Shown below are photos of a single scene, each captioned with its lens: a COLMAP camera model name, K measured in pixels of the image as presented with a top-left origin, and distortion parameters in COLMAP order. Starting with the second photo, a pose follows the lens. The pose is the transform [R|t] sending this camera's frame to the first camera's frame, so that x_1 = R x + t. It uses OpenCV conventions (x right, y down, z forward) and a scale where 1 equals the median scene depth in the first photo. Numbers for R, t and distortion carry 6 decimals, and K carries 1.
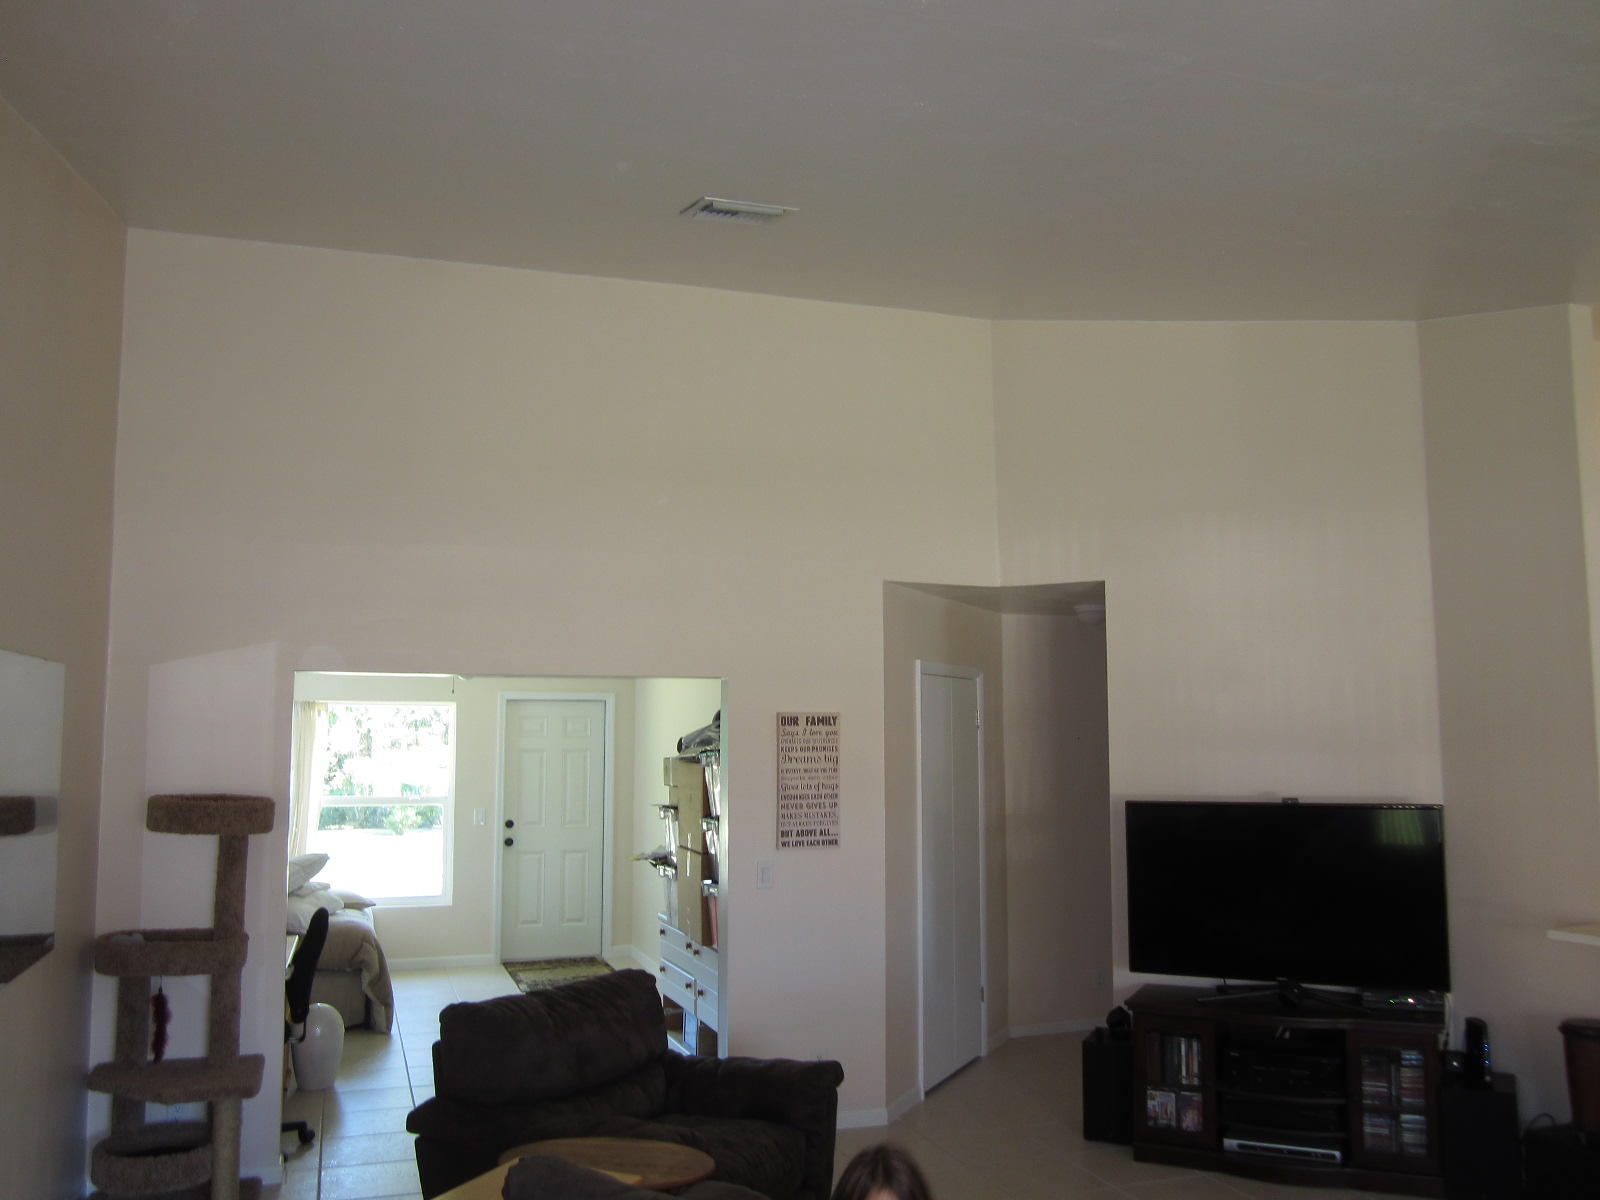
lens RADIAL K [[1325.9, 0, 800.0], [0, 1325.9, 600.0], [0, 0, 1]] dist [-0.043054, 0.006810]
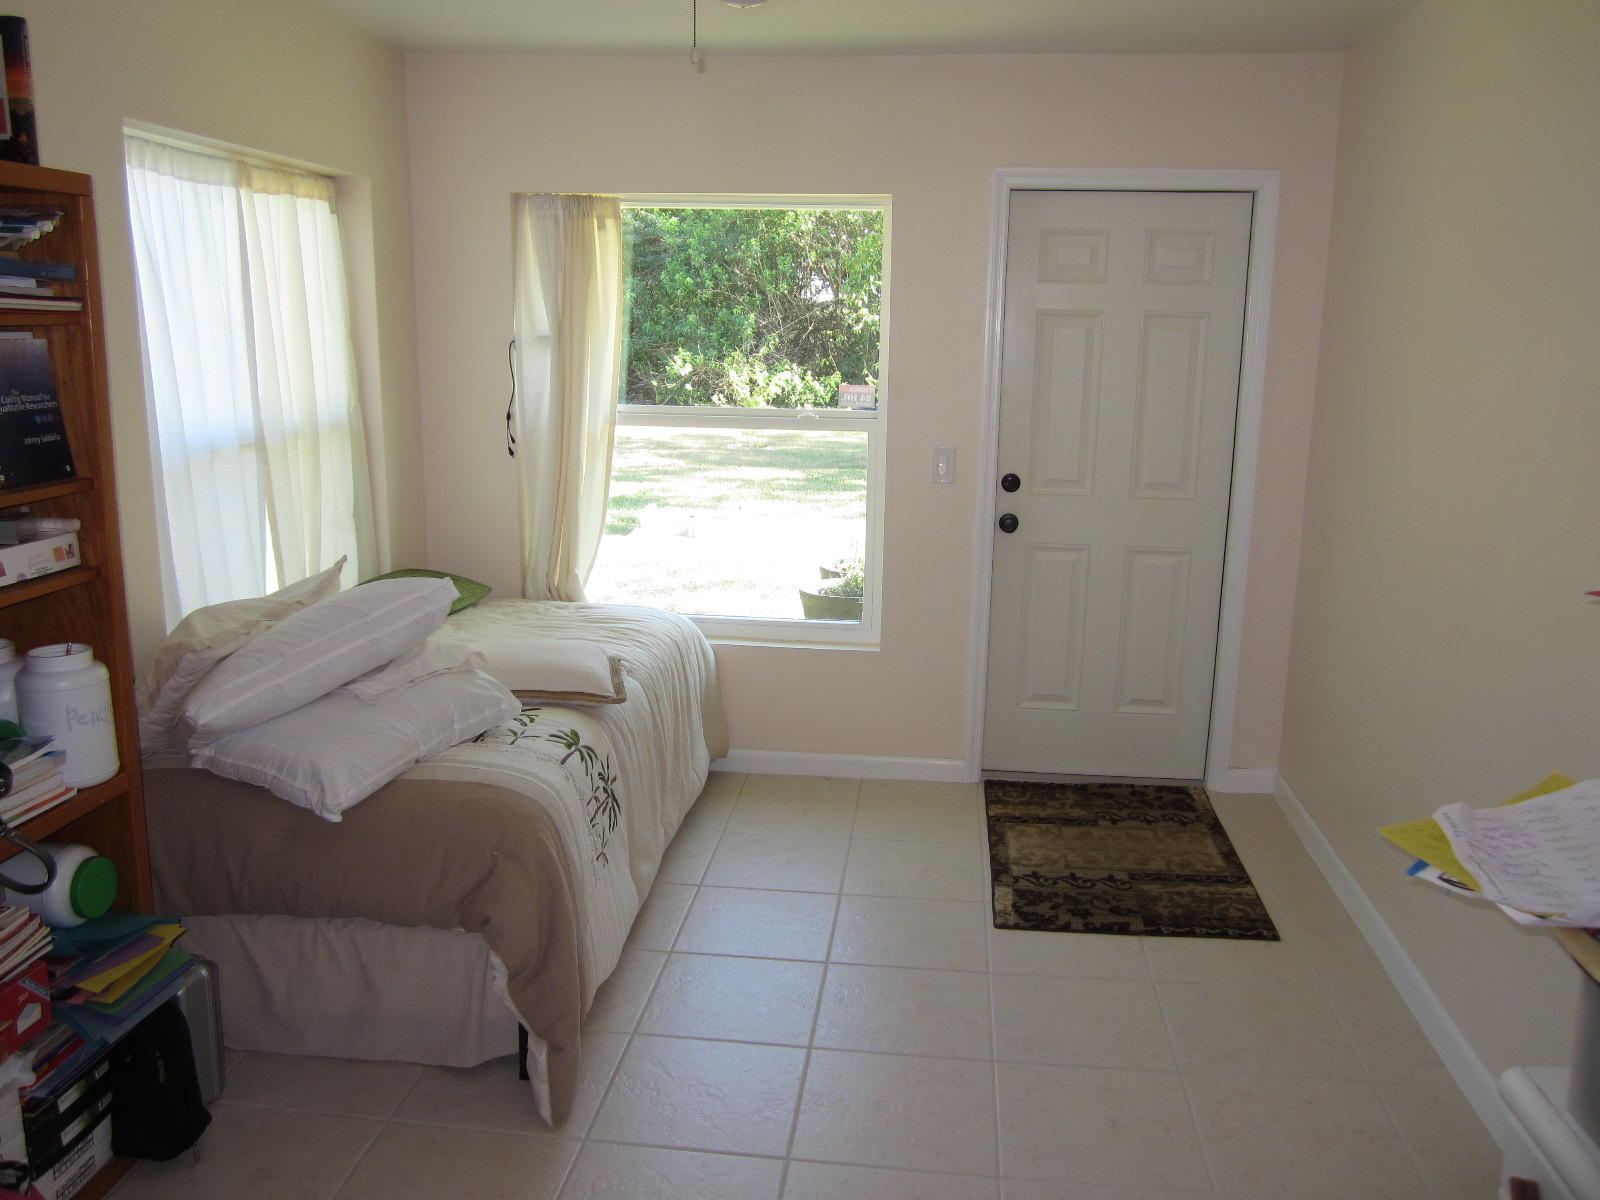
lens RADIAL K [[1325.9, 0, 800.0], [0, 1325.9, 600.0], [0, 0, 1]] dist [-0.043054, 0.006810]
pose [[0.909107, 0.099369, -0.404538, -0.101379], [0.023927, 0.957072, 0.288861, 0.077906], [0.415876, -0.272285, 0.867703, 0.578363]]
